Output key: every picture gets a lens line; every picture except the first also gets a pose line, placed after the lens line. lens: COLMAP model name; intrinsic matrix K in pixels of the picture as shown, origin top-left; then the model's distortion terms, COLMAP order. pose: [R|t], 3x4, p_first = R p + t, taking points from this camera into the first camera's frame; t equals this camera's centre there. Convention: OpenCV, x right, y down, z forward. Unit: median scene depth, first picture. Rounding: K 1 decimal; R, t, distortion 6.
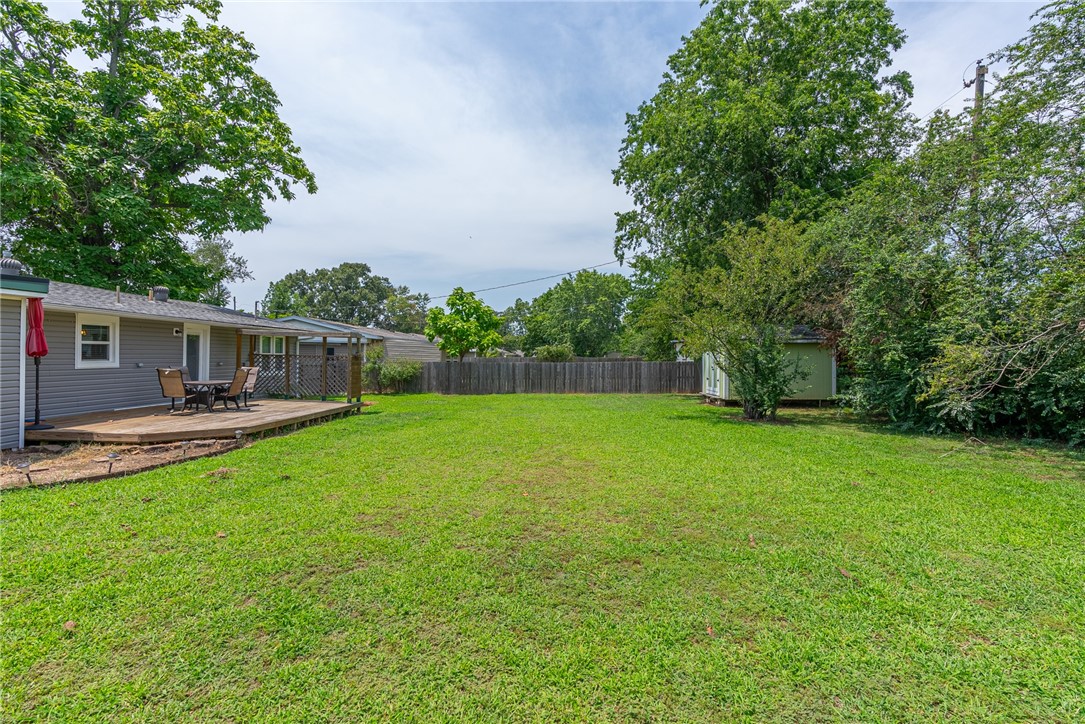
lens RADIAL K [[522.2, 0, 562.6], [0, 522.2, 360.7], [0, 0, 1]] dist [0.003179, 0.002263]
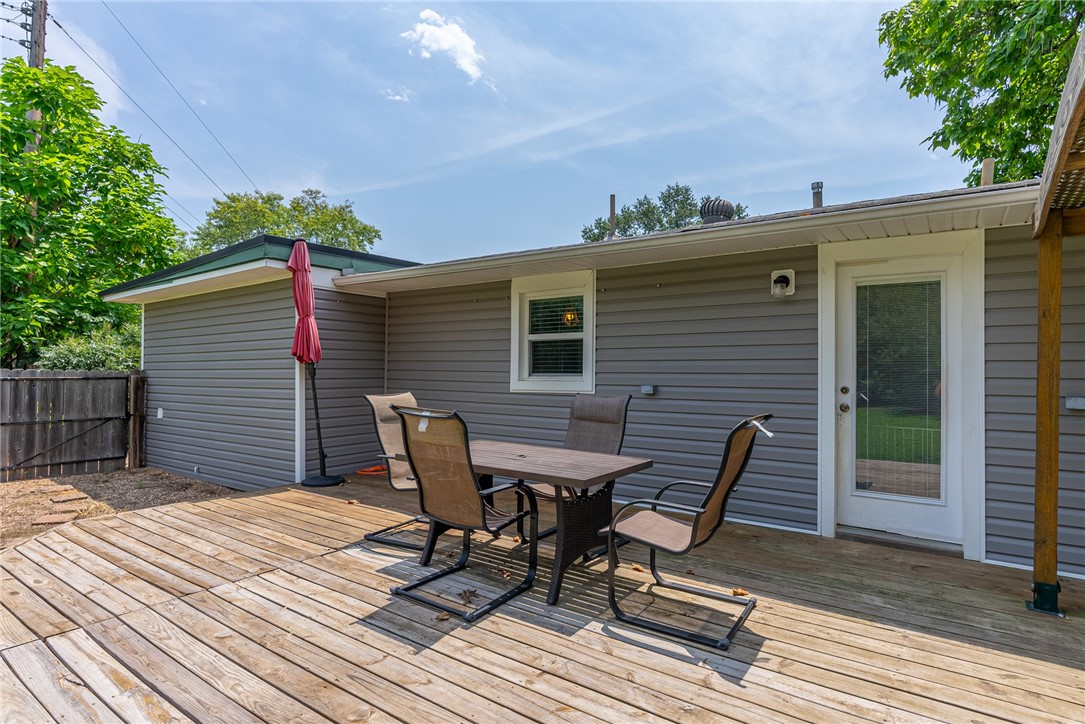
lens RADIAL K [[580.2, 0, 542.5], [0, 580.2, 362.0], [0, 0, 1]] dist [-0.000161, 0.000055]
pose [[-0.594702, -0.029405, -0.803408, -0.320873], [-0.024328, 0.999531, -0.018575, -0.001927], [0.803578, 0.008499, -0.595139, 0.858728]]
